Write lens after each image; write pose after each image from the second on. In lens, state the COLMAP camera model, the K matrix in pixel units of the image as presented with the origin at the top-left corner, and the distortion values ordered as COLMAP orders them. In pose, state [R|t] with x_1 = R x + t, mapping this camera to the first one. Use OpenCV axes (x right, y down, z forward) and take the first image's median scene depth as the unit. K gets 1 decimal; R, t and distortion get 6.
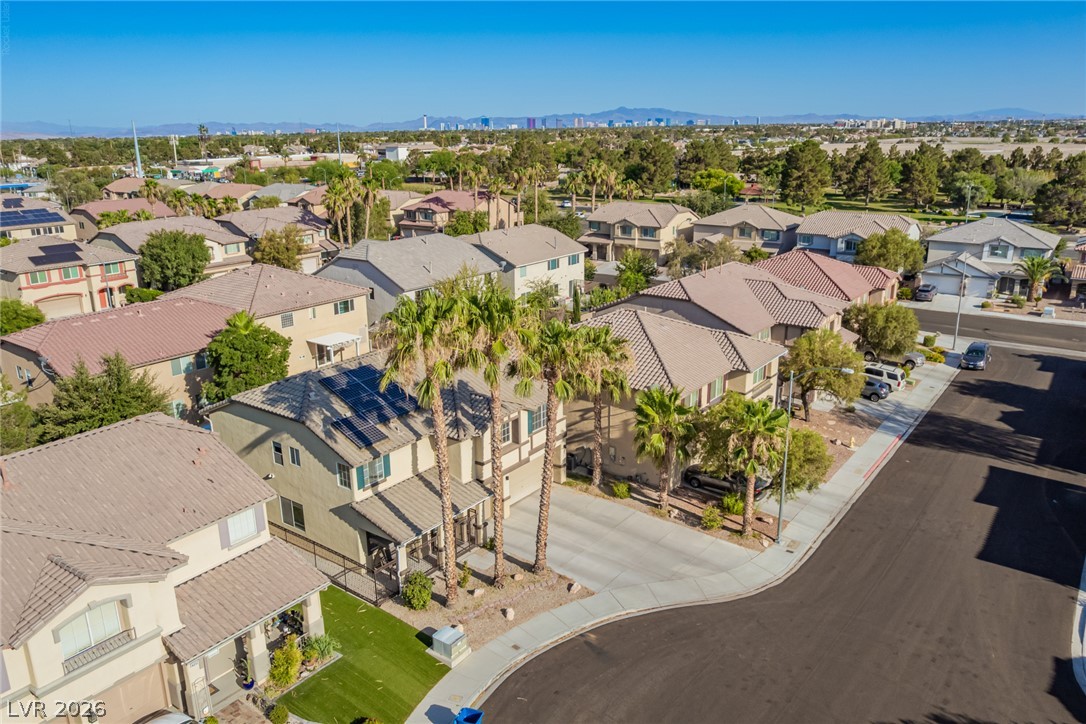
lens RADIAL K [[820.7, 0, 548.9], [0, 820.7, 356.9], [0, 0, 1]] dist [-0.067817, 0.053106]
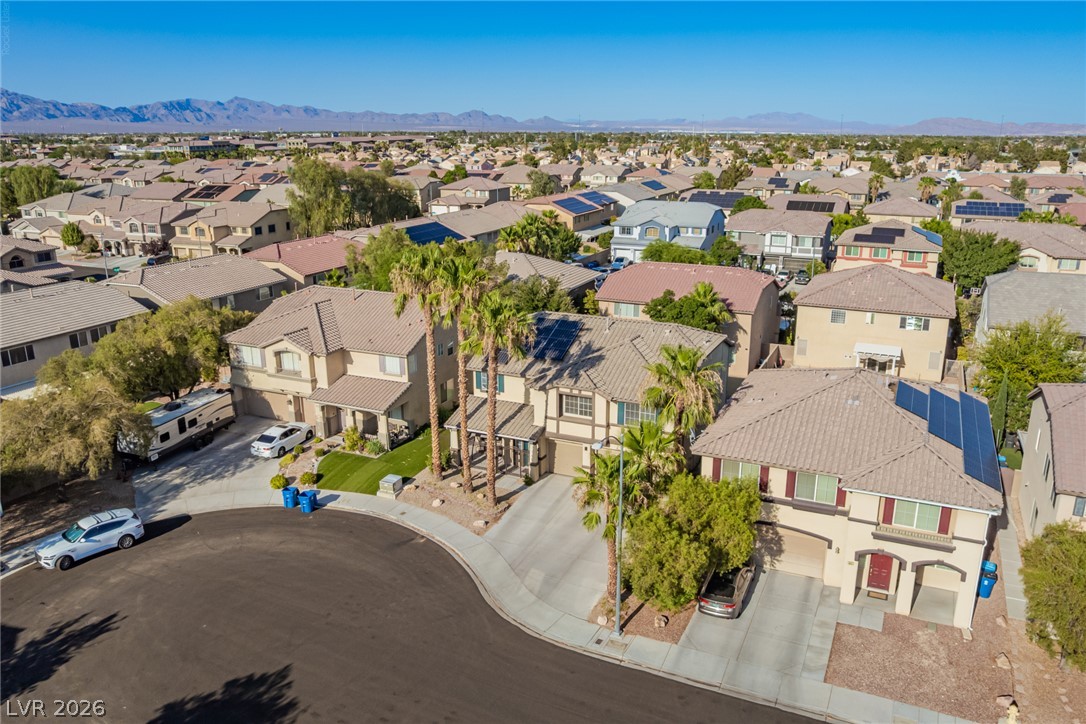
lens RADIAL K [[820.7, 0, 554.1], [0, 820.7, 365.8], [0, 0, 1]] dist [-0.067817, 0.053106]
pose [[0.195464, 0.283307, -0.938899, 1.024063], [-0.268500, 0.936246, 0.226609, -0.212364], [0.943240, 0.207801, 0.259070, 0.695133]]
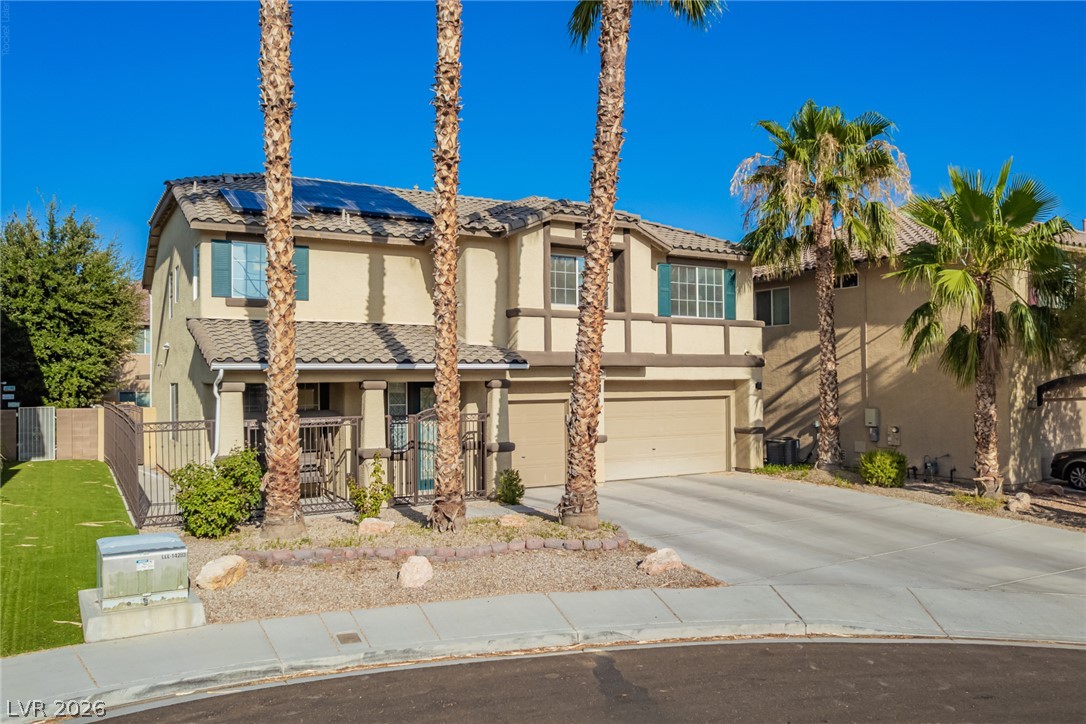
lens RADIAL K [[820.7, 0, 546.7], [0, 820.7, 371.3], [0, 0, 1]] dist [-0.067817, 0.053106]
pose [[0.917906, -0.006759, -0.396740, 0.110874], [-0.106259, 0.959150, -0.262183, 0.279394], [0.382305, 0.282817, 0.879692, 0.630563]]
